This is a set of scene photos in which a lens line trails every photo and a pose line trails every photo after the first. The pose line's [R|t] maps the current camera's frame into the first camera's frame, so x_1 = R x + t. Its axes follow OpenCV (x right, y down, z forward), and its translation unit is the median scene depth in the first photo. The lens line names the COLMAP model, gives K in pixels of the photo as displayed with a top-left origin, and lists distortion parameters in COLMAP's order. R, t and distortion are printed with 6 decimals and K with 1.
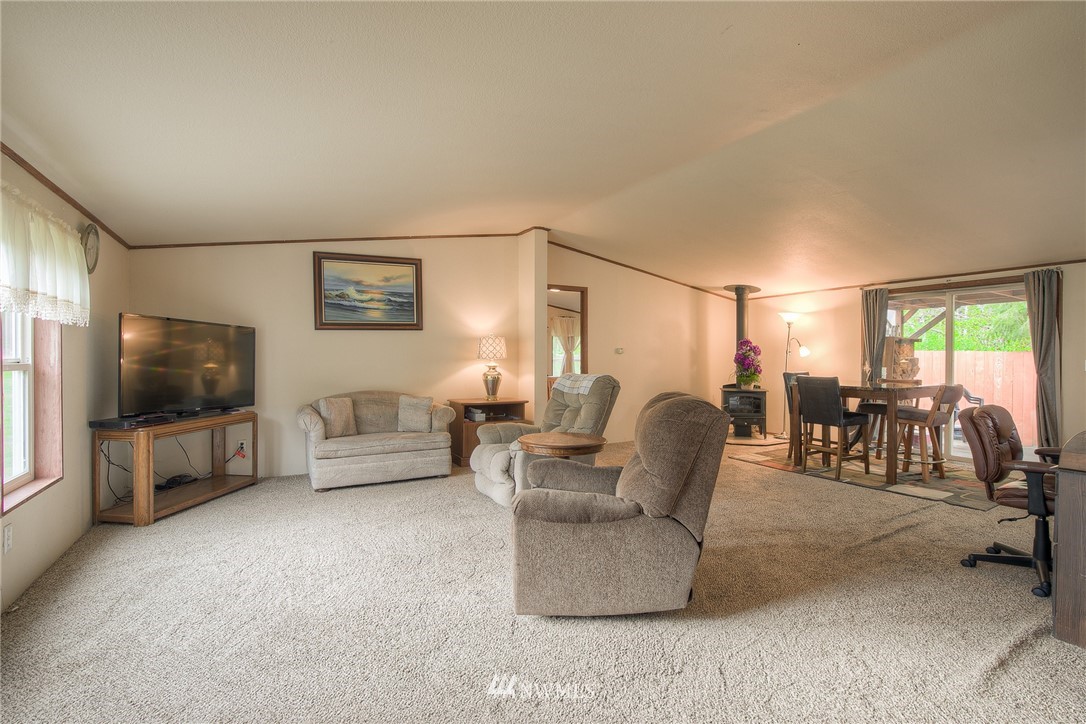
lens RADIAL K [[478.3, 0, 563.2], [0, 478.3, 363.1], [0, 0, 1]] dist [-0.000504, 0.000088]
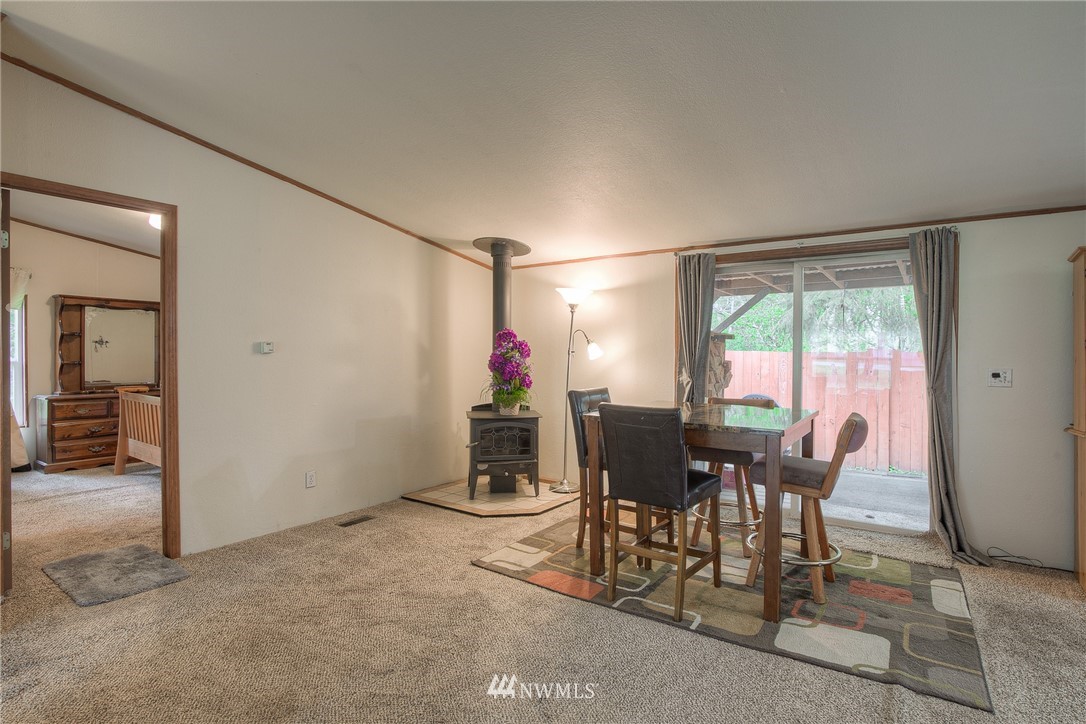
lens RADIAL K [[539.4, 0, 544.7], [0, 539.4, 358.0], [0, 0, 1]] dist [-0.010944, 0.000578]
pose [[0.912585, 0.001088, 0.408887, 0.155476], [0.000054, 0.999996, -0.002781, -0.013553], [-0.408888, 0.002559, 0.912581, 0.381207]]
